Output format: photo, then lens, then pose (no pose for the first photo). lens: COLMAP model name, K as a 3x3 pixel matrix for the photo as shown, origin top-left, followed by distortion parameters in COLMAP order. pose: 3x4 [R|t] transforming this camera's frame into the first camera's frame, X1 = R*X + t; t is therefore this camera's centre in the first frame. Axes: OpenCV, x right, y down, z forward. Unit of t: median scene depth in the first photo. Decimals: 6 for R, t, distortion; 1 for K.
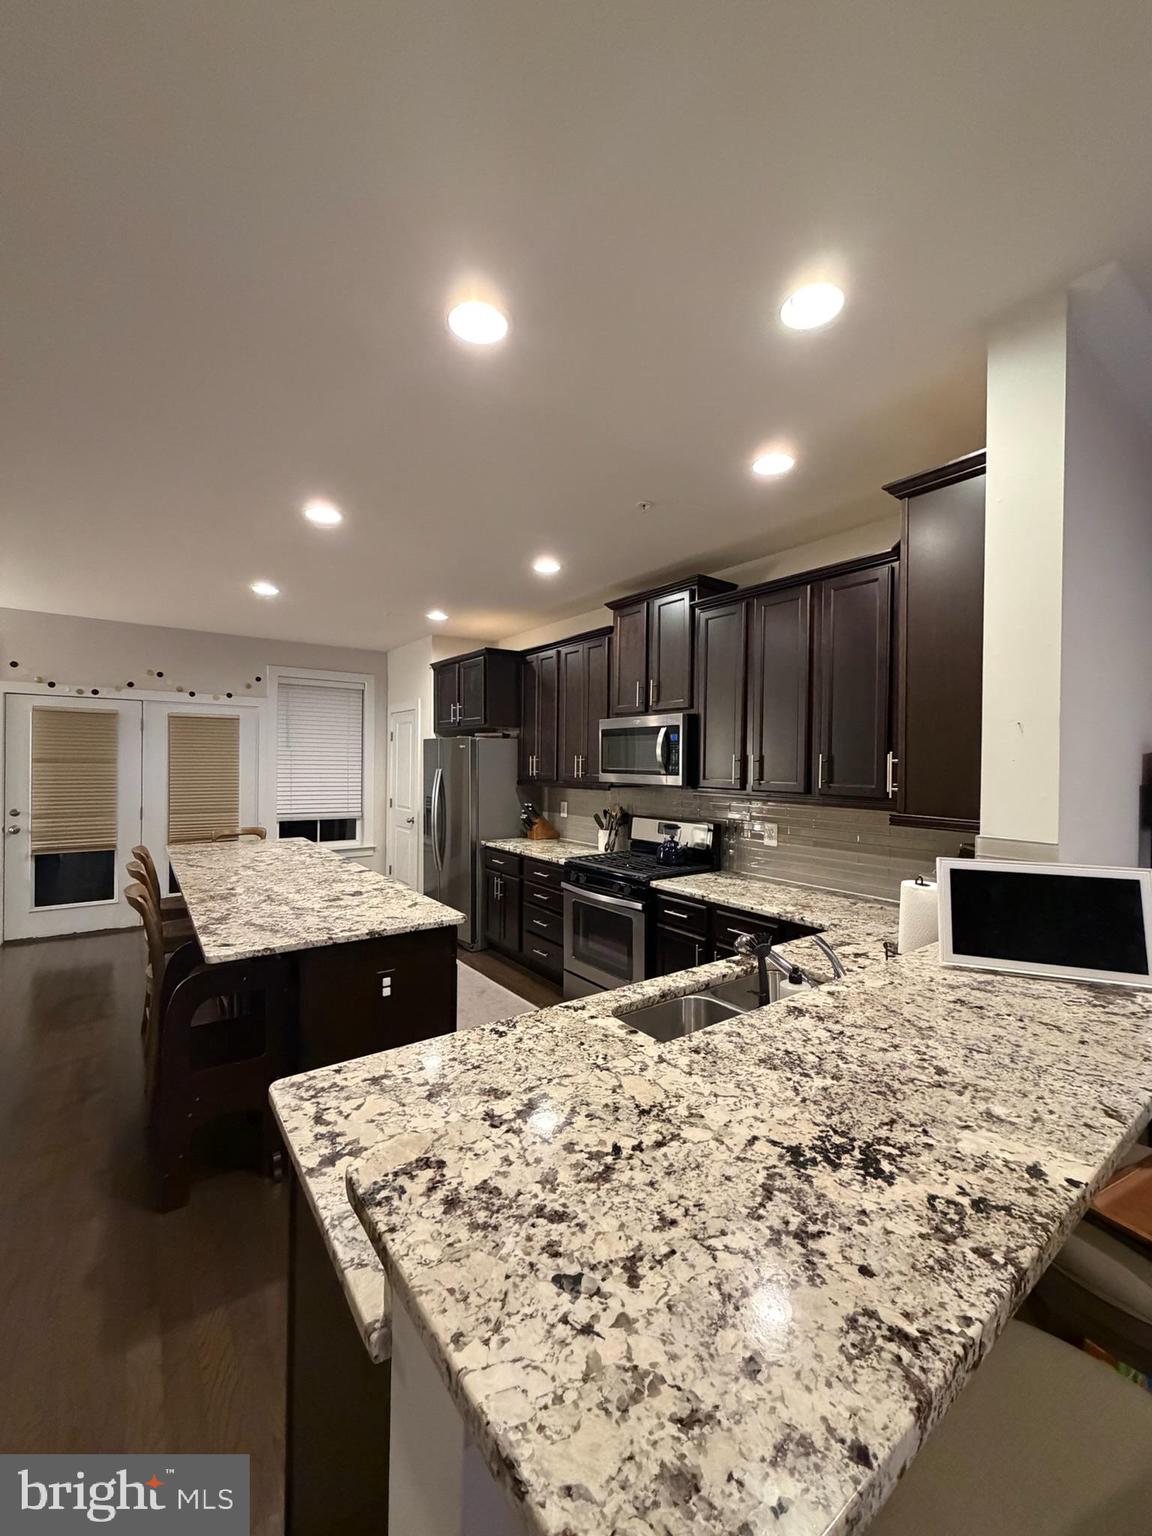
lens RADIAL K [[613.5, 0, 577.9], [0, 613.5, 767.1], [0, 0, 1]] dist [0.000670, 0.000314]
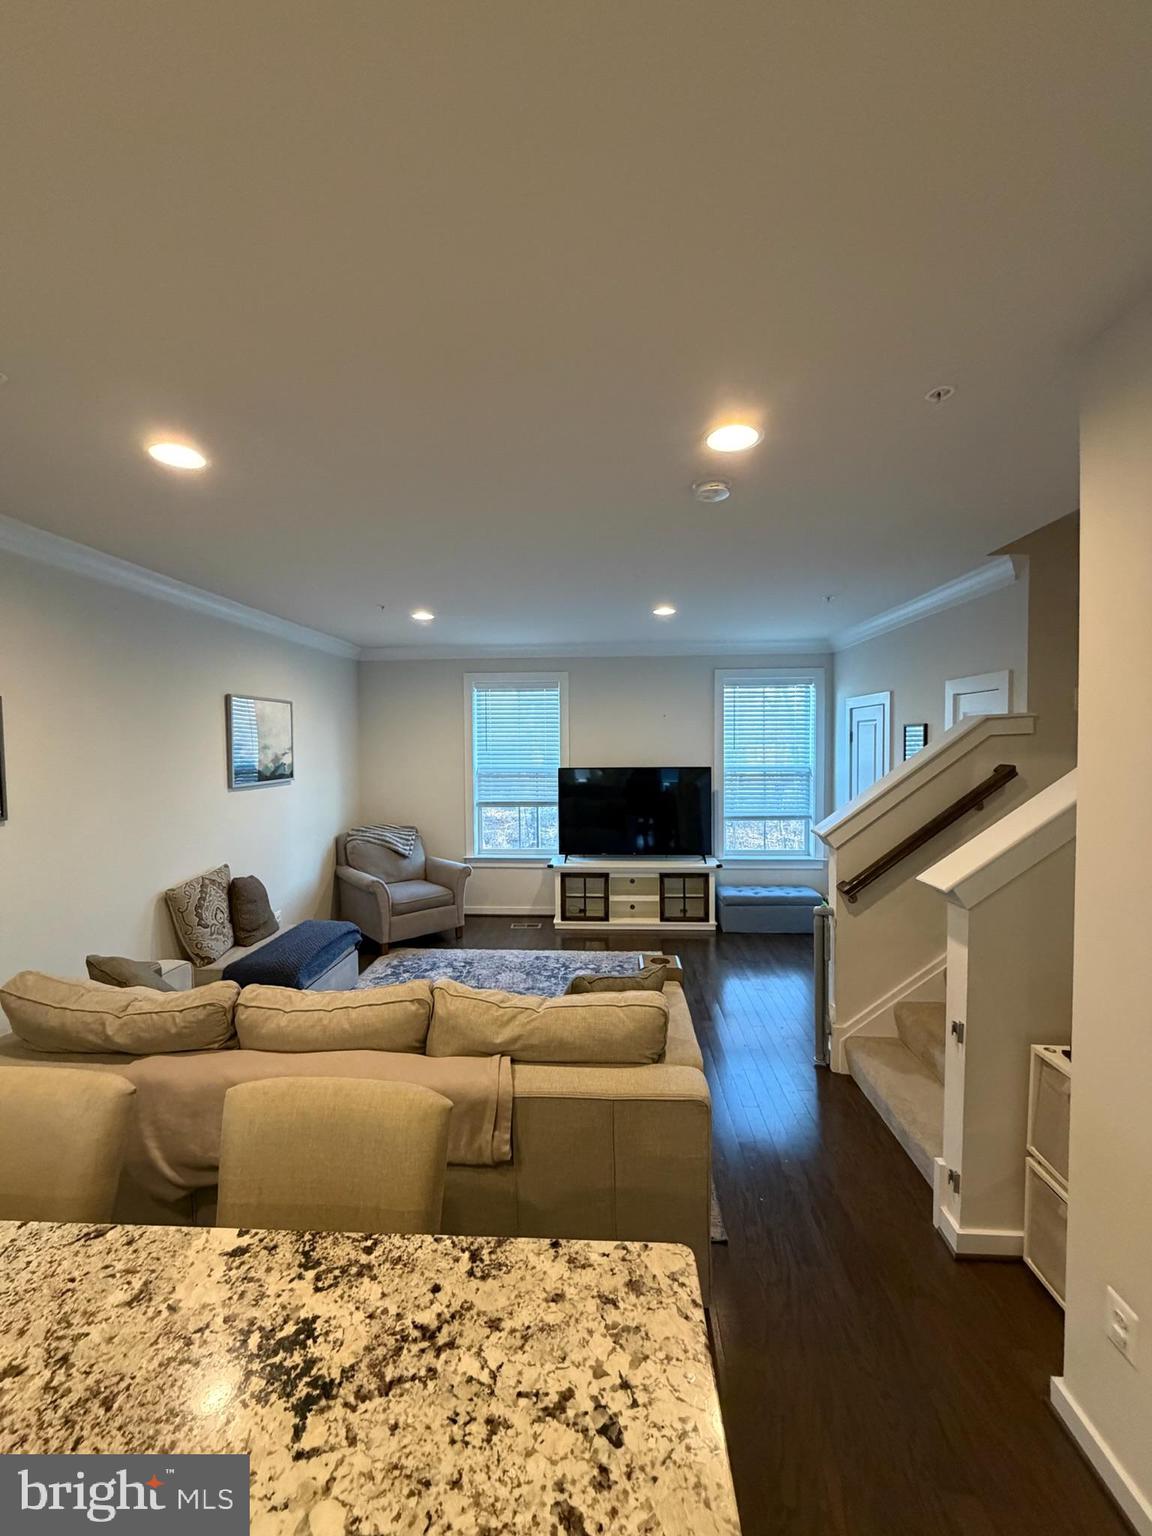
lens RADIAL K [[613.5, 0, 577.9], [0, 613.5, 764.4], [0, 0, 1]] dist [0.000670, 0.000314]
pose [[-0.772713, -0.031718, 0.633962, -0.646957], [0.001978, 0.998626, 0.052374, -0.461360], [-0.634752, 0.041724, -0.771589, 1.853961]]
